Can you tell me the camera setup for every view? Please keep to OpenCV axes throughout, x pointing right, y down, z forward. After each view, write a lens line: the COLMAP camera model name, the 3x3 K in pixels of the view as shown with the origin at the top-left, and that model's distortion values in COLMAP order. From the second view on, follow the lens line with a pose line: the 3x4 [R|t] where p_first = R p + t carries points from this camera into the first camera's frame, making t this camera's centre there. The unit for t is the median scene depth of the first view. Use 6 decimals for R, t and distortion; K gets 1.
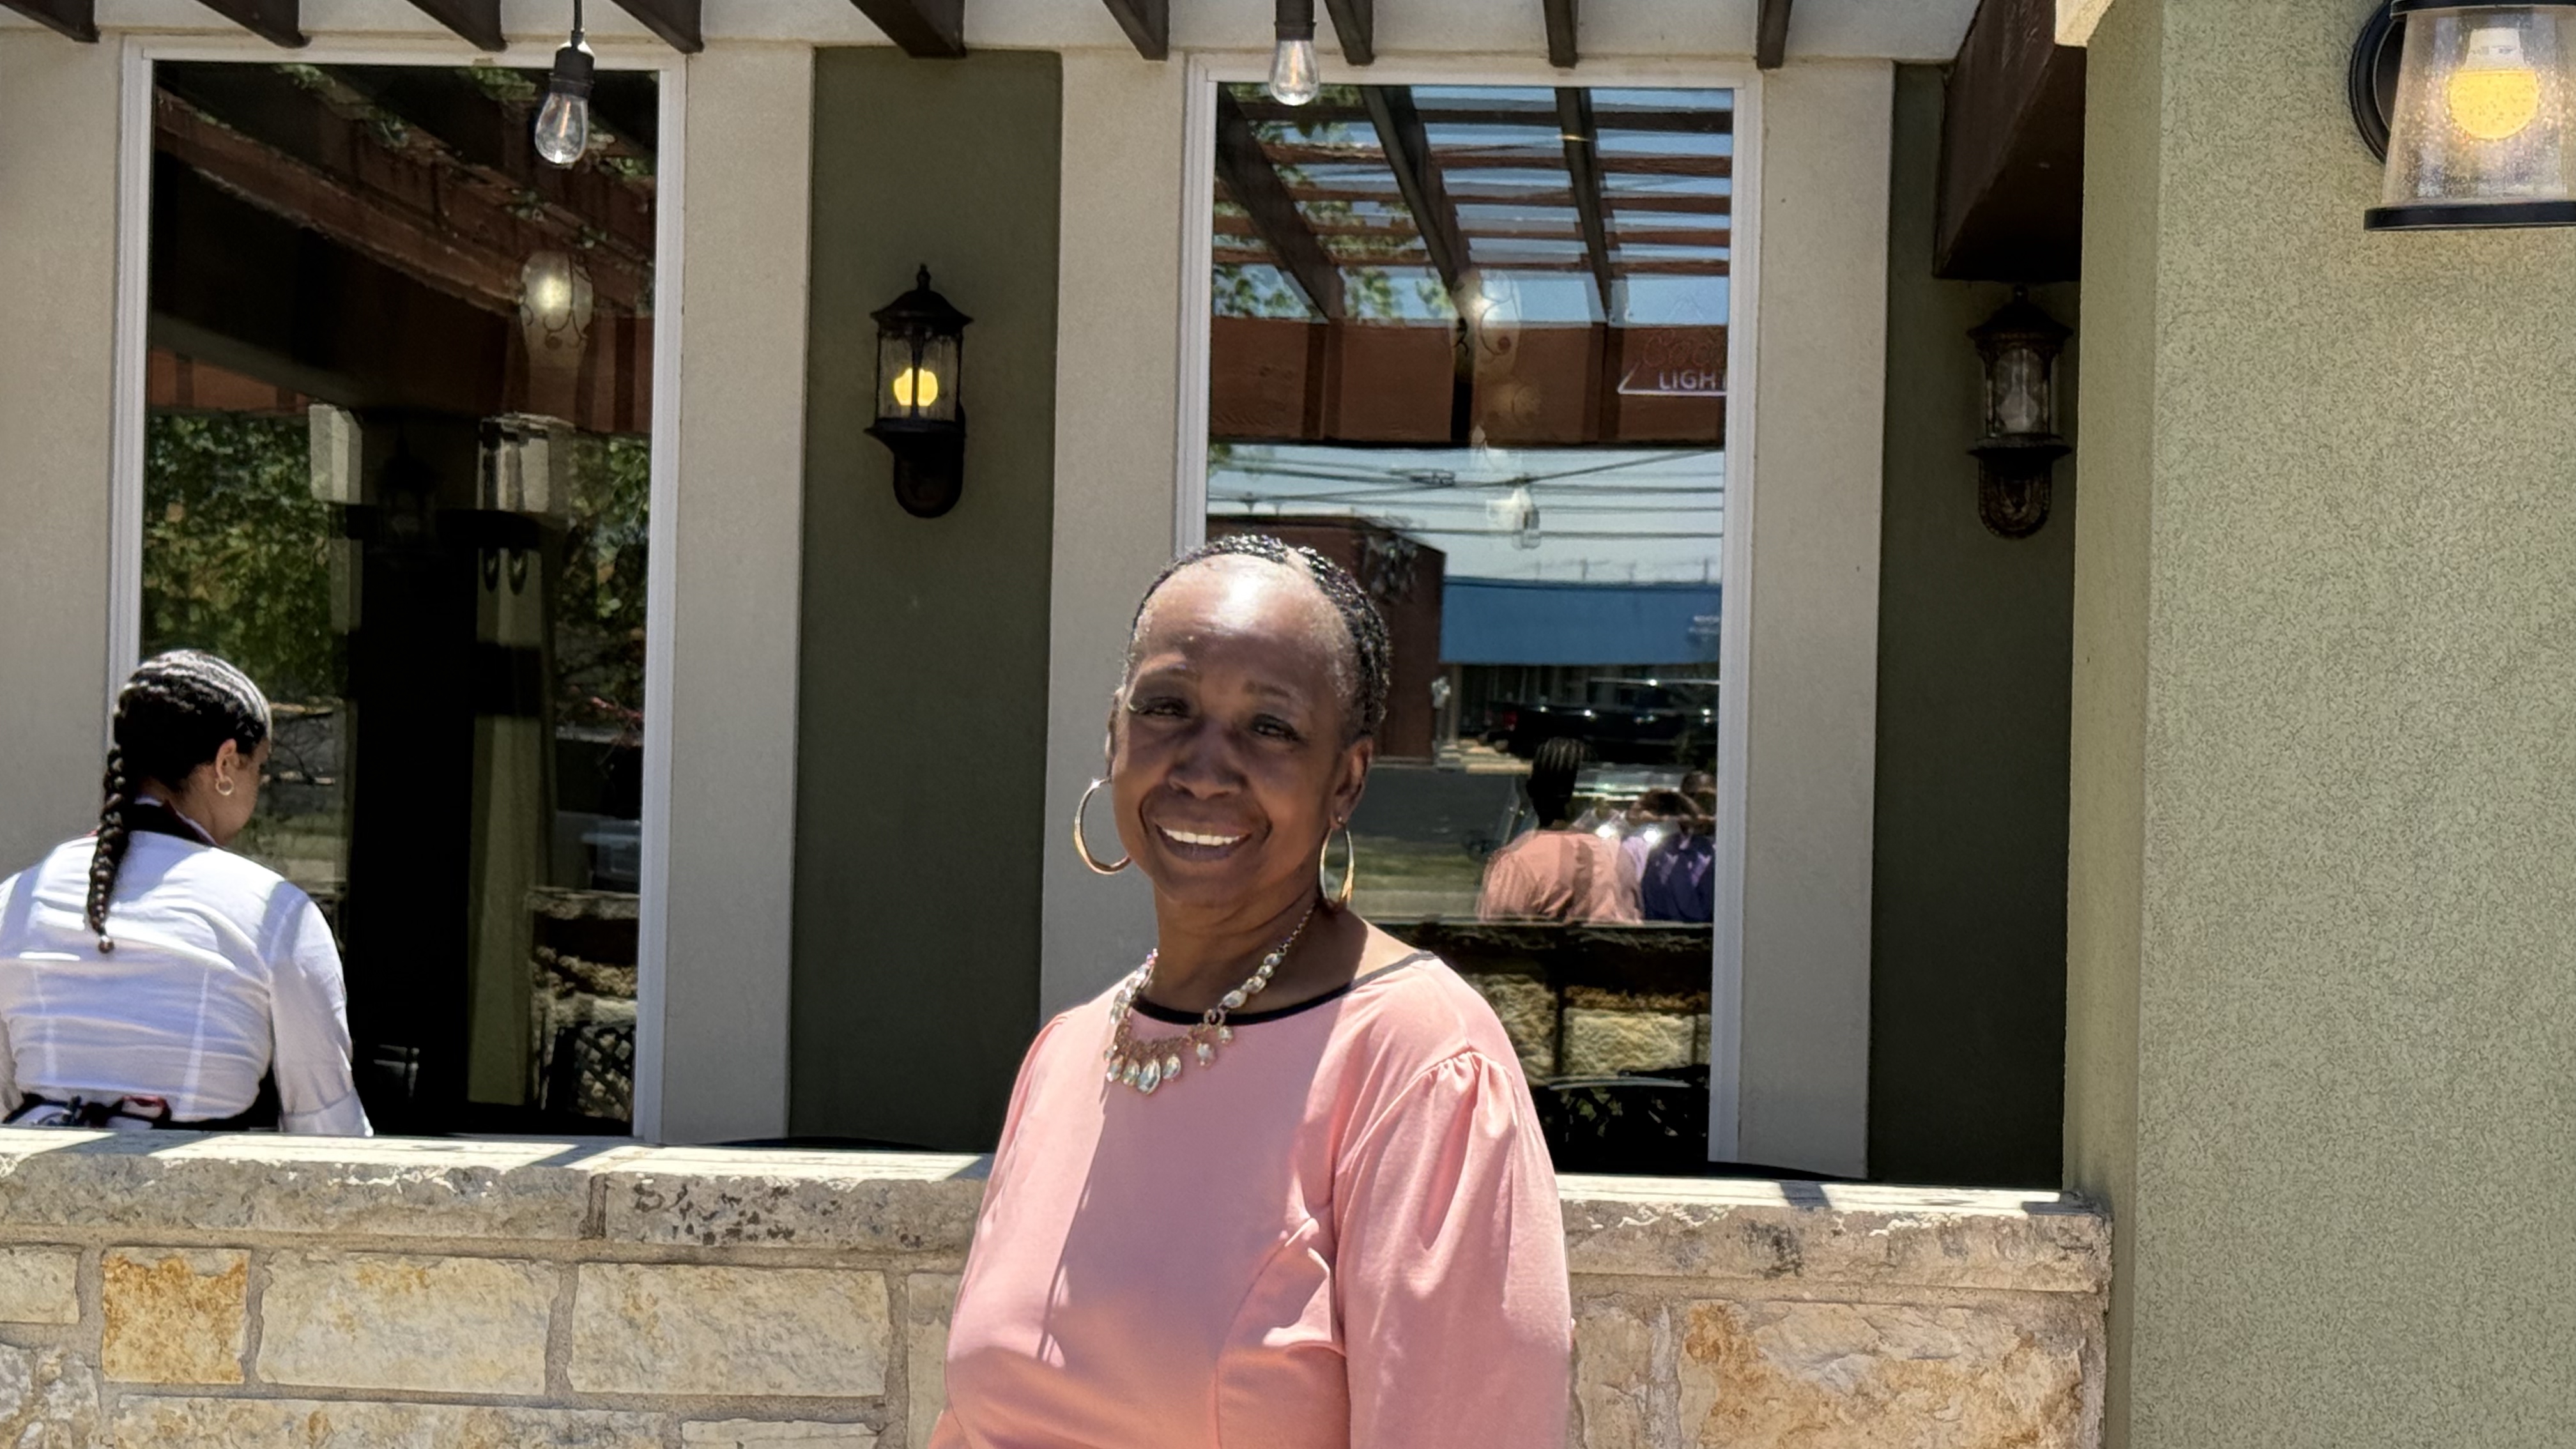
lens RADIAL K [[4726.4, 0, 1301.8], [0, 4726.4, 710.9], [0, 0, 1]] dist [0.150242, 0.012438]
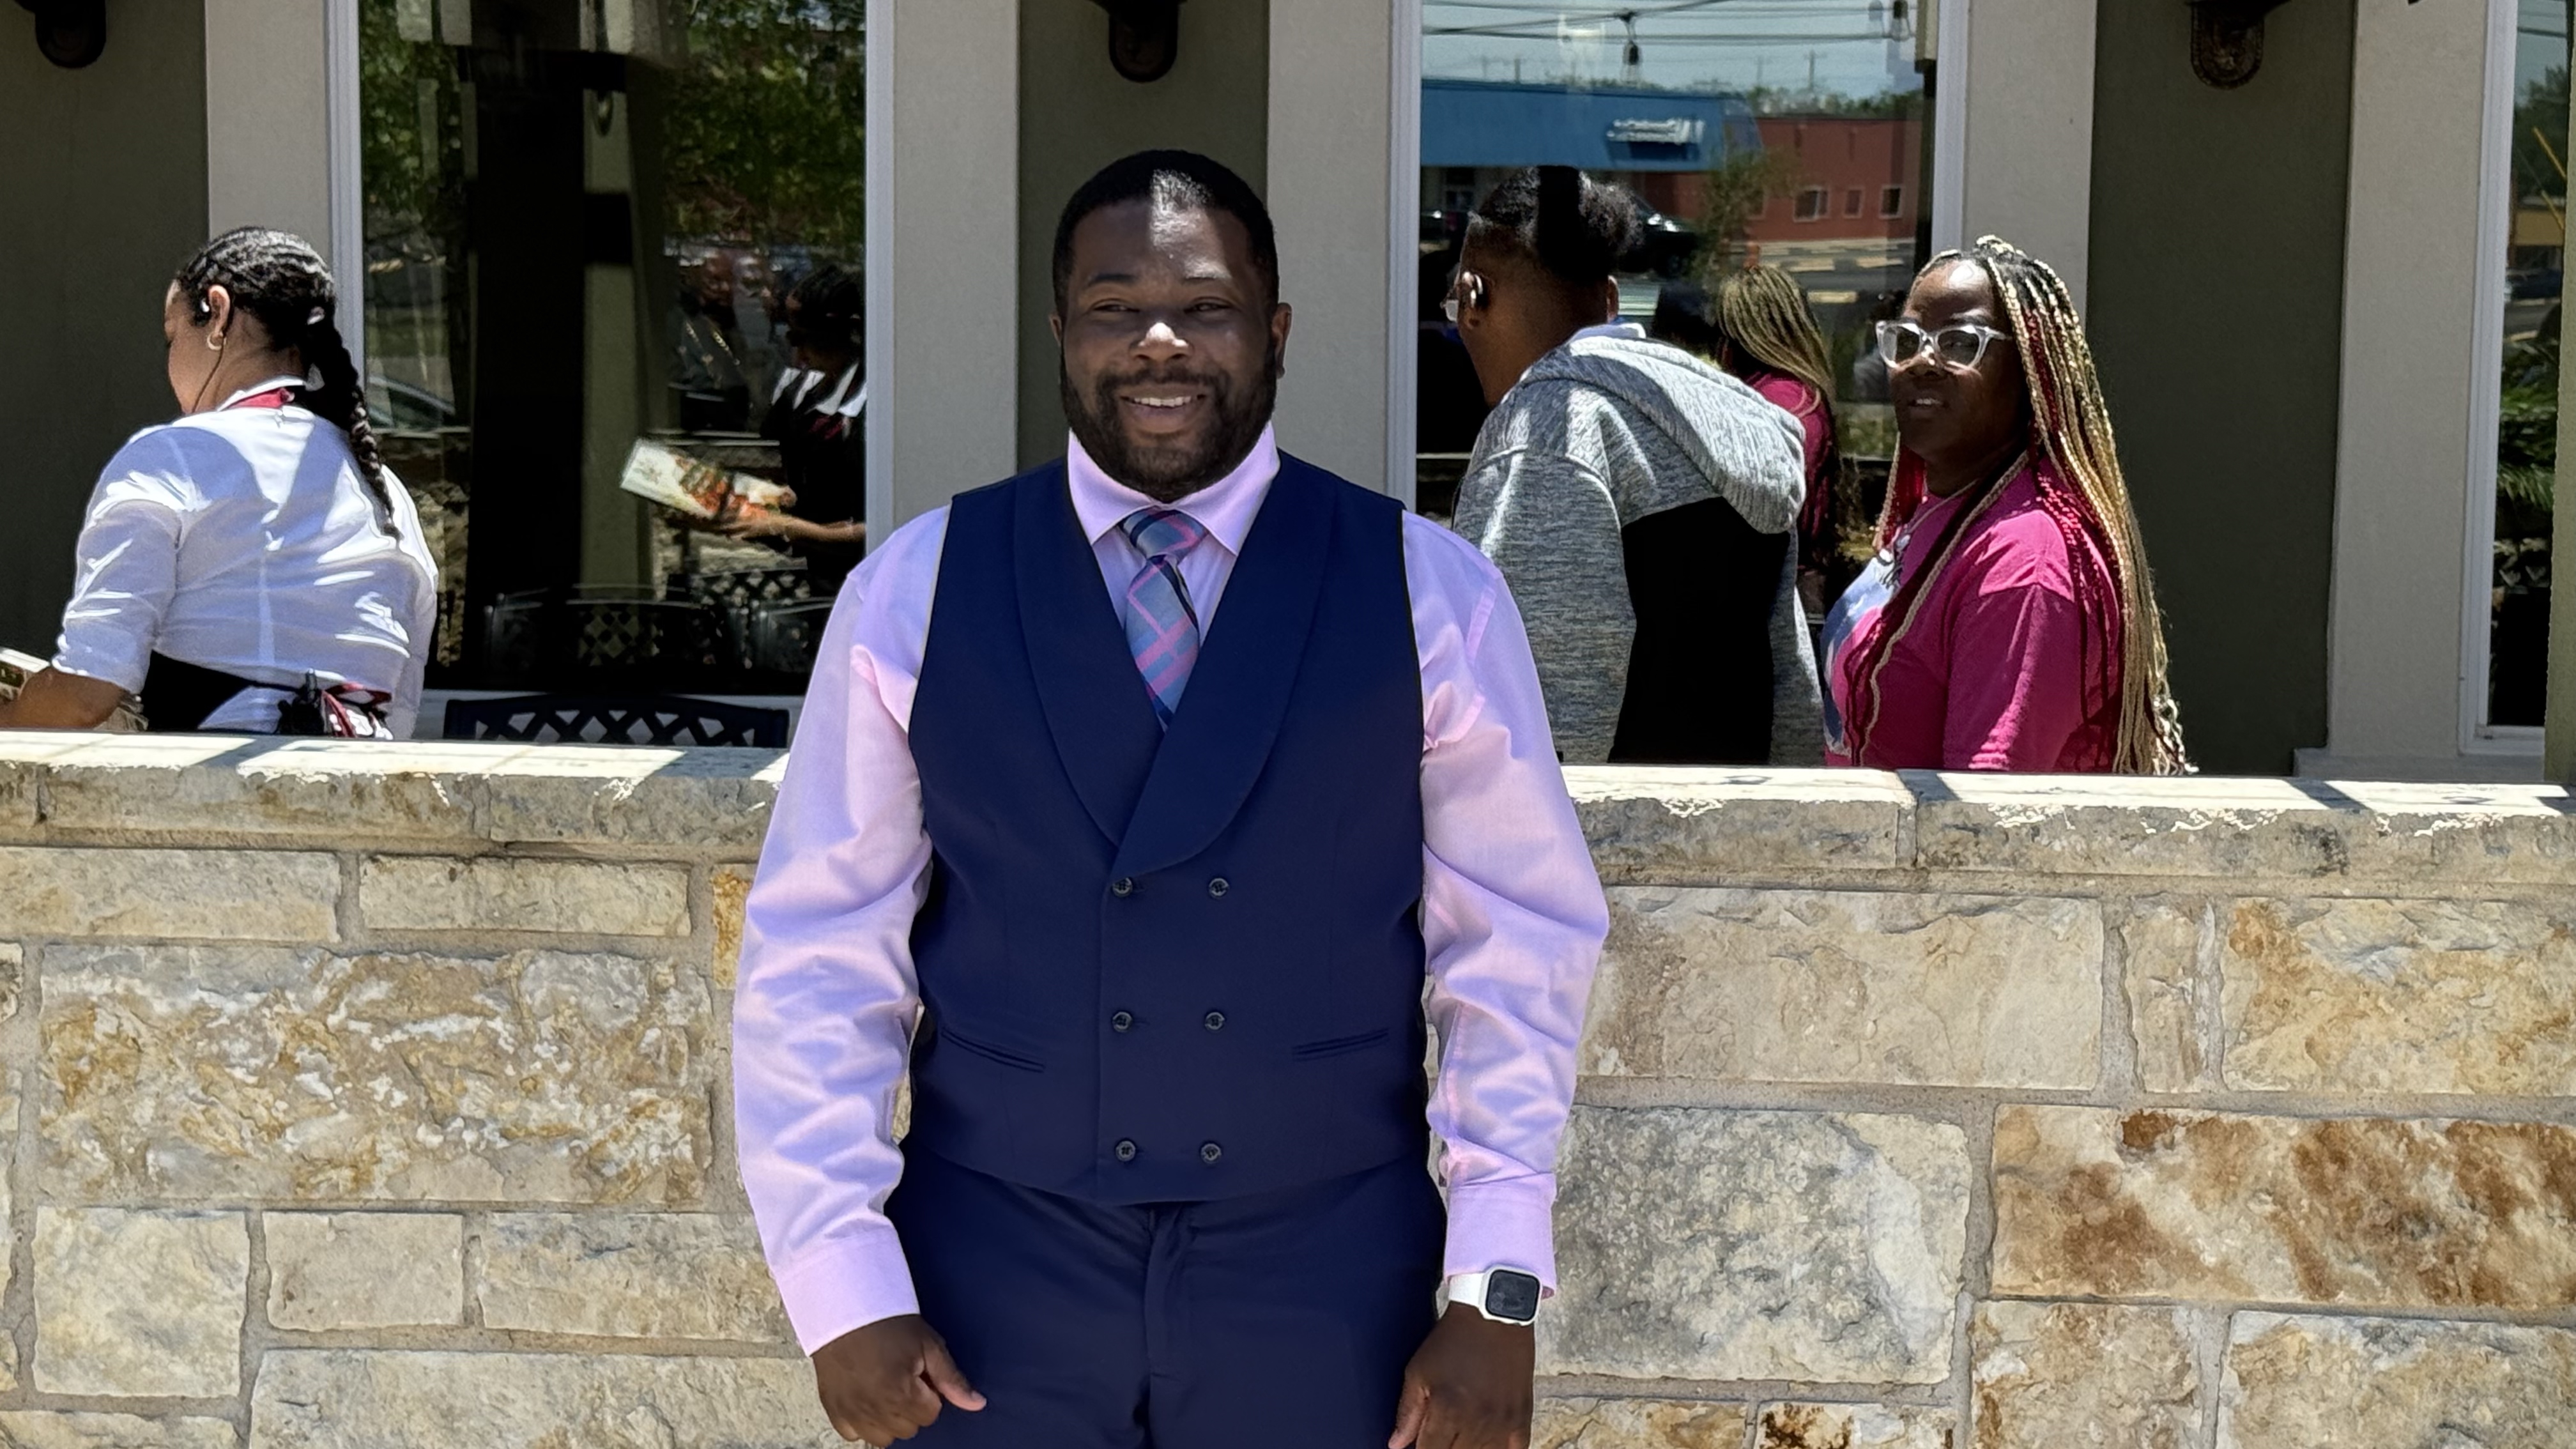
lens RADIAL K [[4740.3, 0, 1313.8], [0, 4740.3, 724.1], [0, 0, 1]] dist [0.161932, -0.070899]
pose [[0.999592, -0.014720, 0.024483, -0.145331], [0.011965, 0.993961, 0.109076, -0.031375], [-0.025940, -0.108738, 0.993732, -0.040158]]
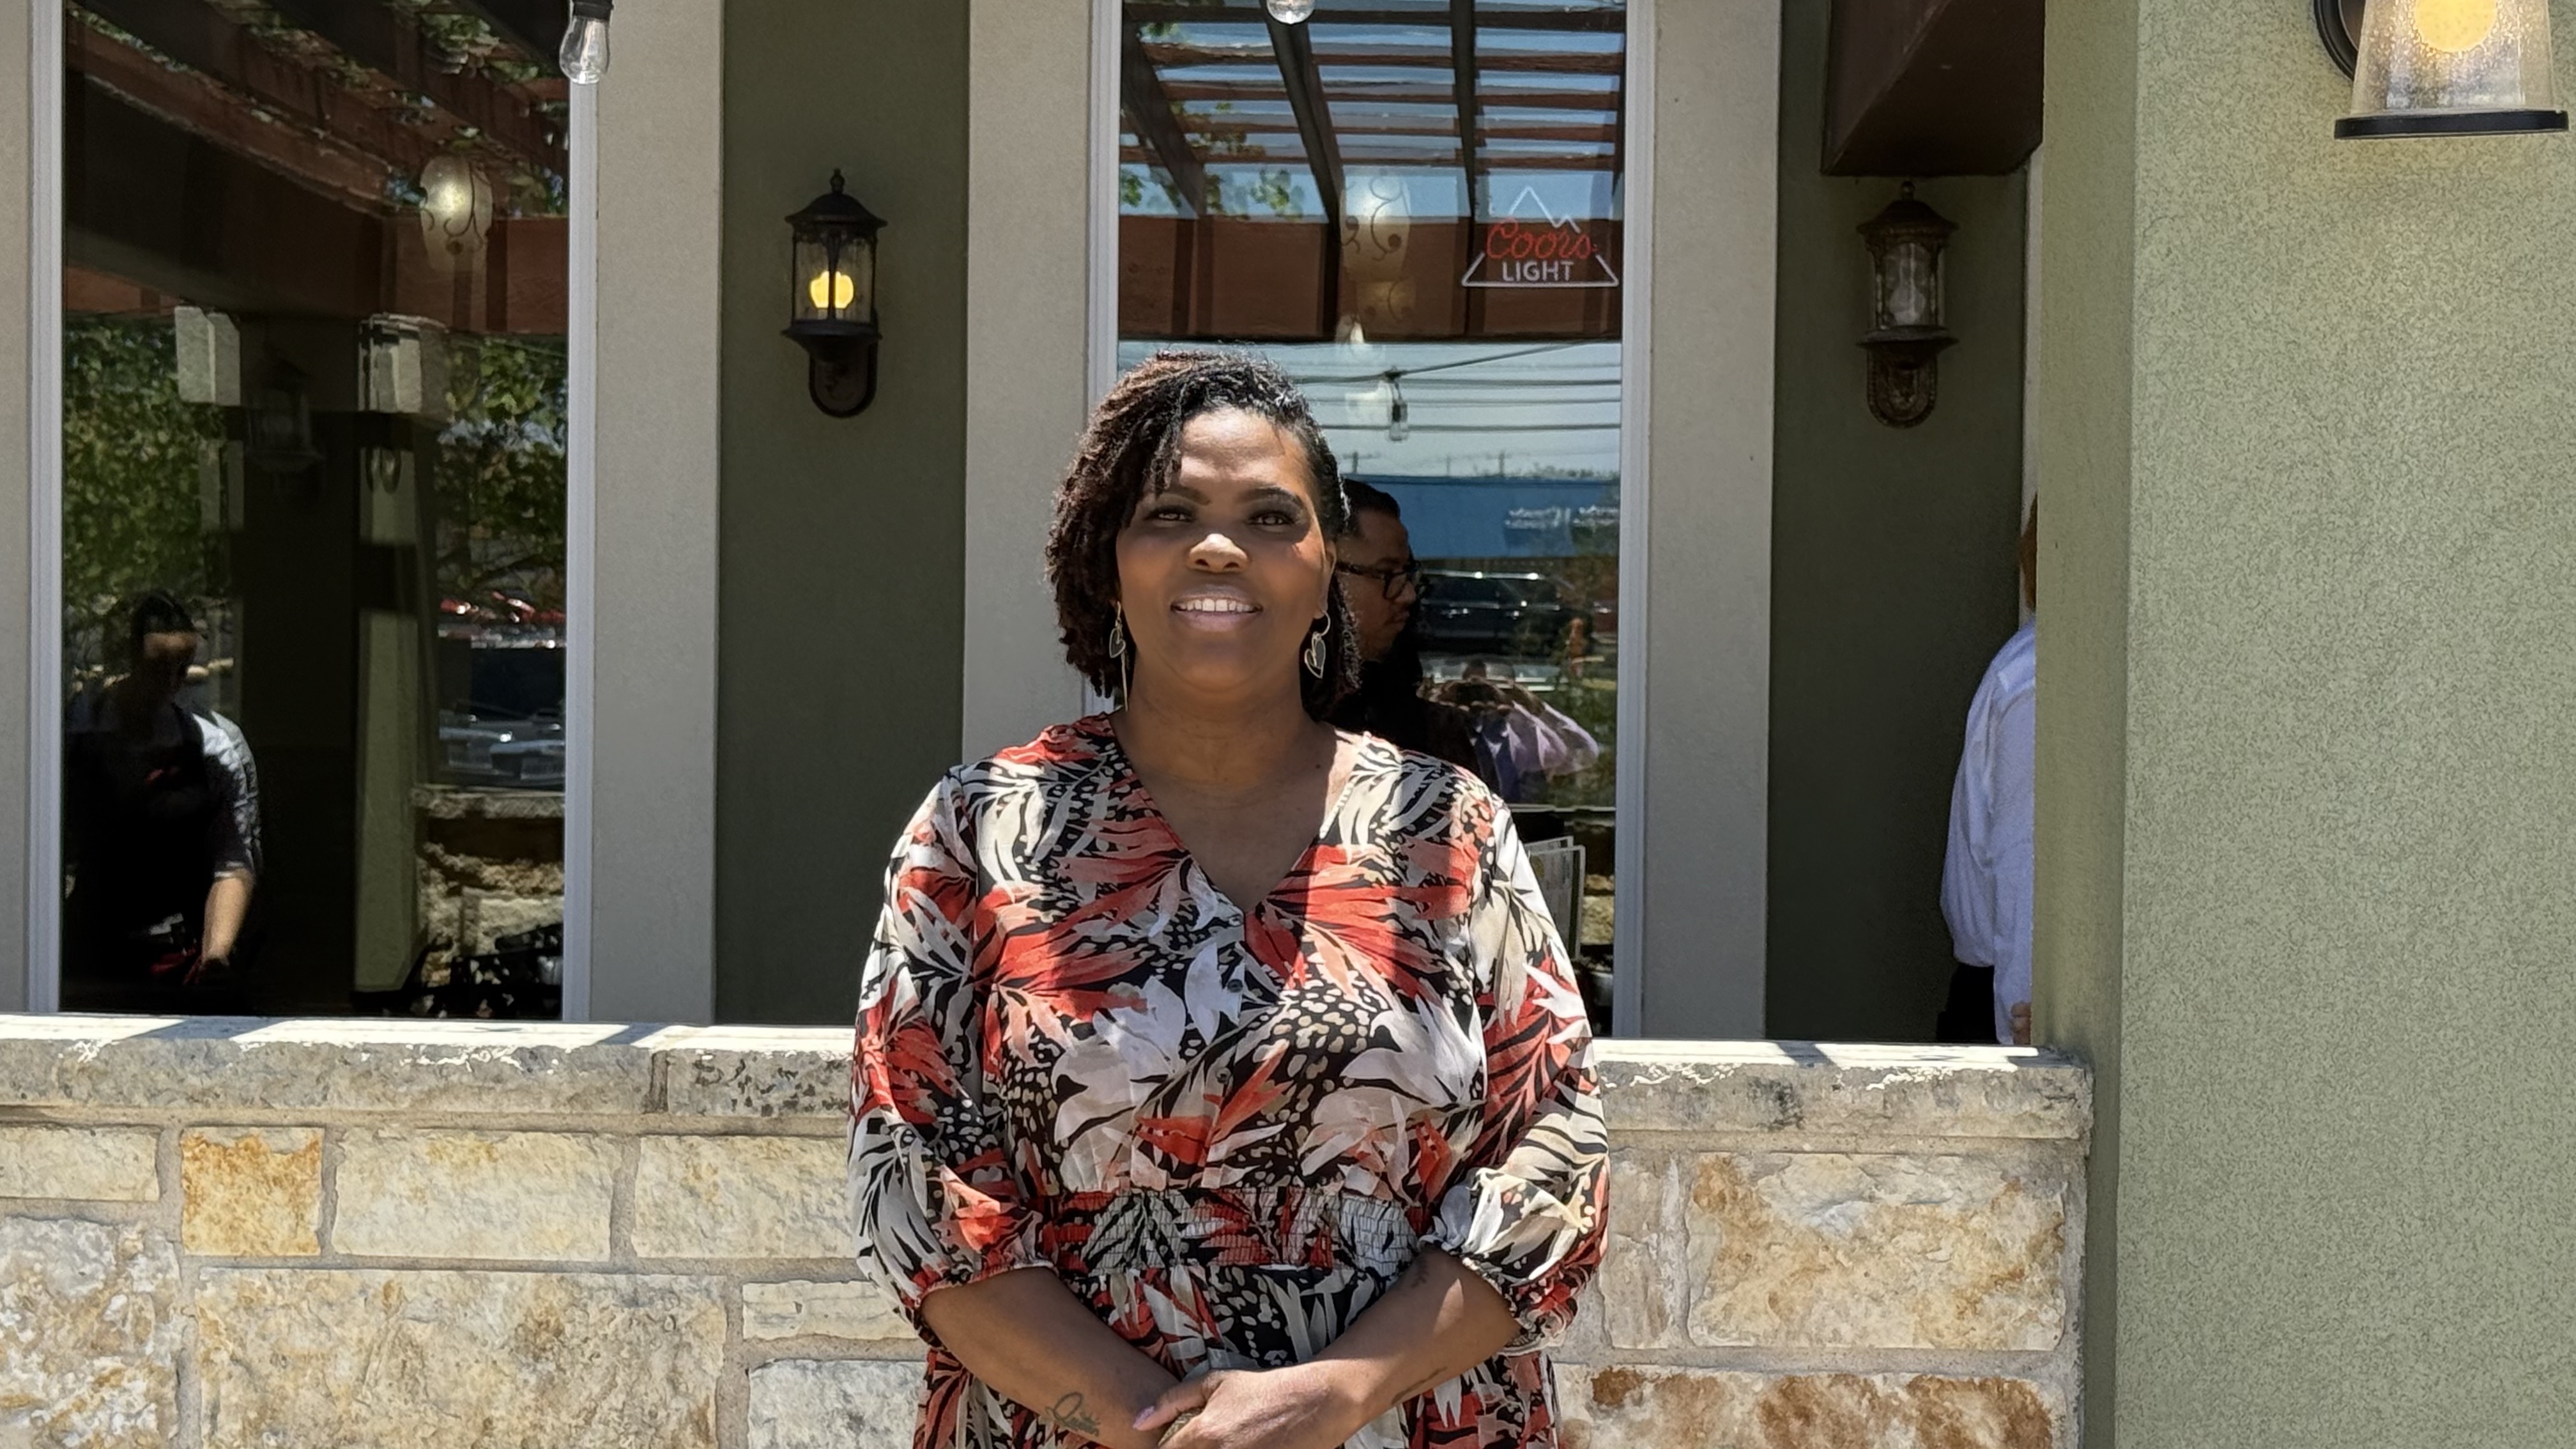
lens RADIAL K [[4725.3, 0, 1318.7], [0, 4725.3, 731.0], [0, 0, 1]] dist [0.152587, -0.024645]
pose [[0.998914, -0.012722, 0.044822, -0.048441], [0.011500, 0.999558, 0.027411, -0.000300], [-0.045151, -0.026866, 0.998619, -0.052074]]
